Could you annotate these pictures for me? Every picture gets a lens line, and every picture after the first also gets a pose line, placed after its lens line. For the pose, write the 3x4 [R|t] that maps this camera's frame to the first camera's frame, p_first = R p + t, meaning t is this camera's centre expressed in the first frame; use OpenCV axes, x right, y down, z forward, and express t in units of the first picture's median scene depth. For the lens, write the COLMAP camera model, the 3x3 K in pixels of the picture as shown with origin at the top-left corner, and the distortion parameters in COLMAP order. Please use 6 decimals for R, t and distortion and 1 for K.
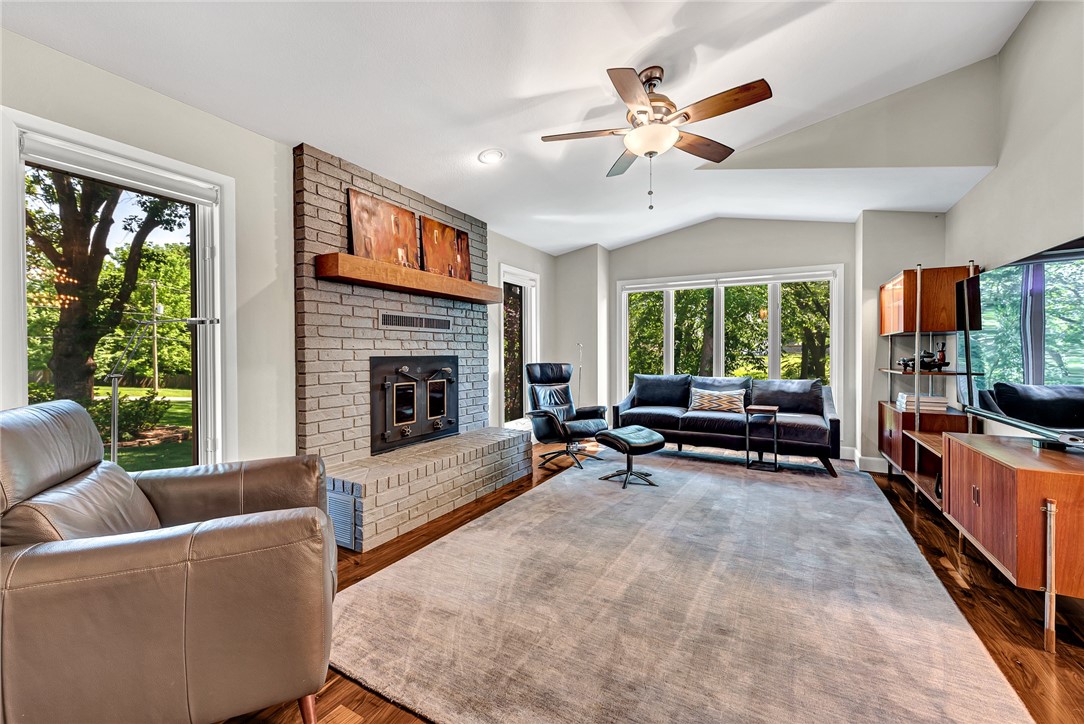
lens RADIAL K [[440.9, 0, 542.0], [0, 440.9, 362.0], [0, 0, 1]] dist [0.006146, -0.000283]
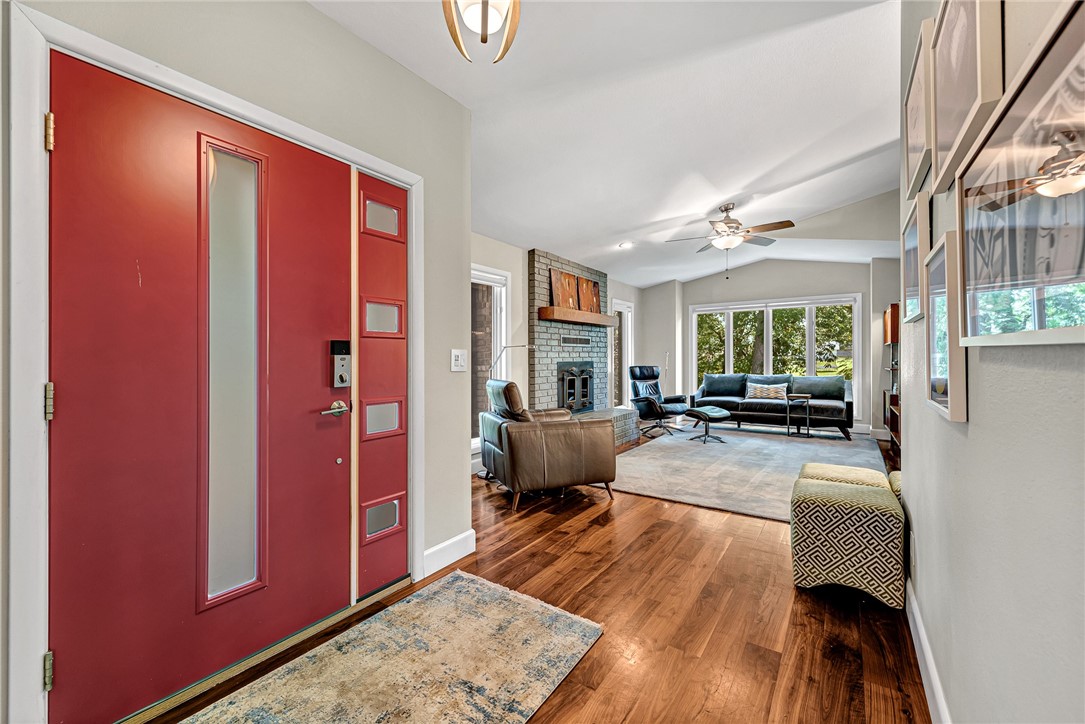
lens RADIAL K [[445.5, 0, 538.3], [0, 445.5, 368.3], [0, 0, 1]] dist [0.022307, -0.000036]
pose [[0.995260, -0.004882, -0.097128, -0.243636], [0.004942, 0.999988, 0.000384, 0.010789], [0.097125, -0.000863, 0.995272, -0.636637]]
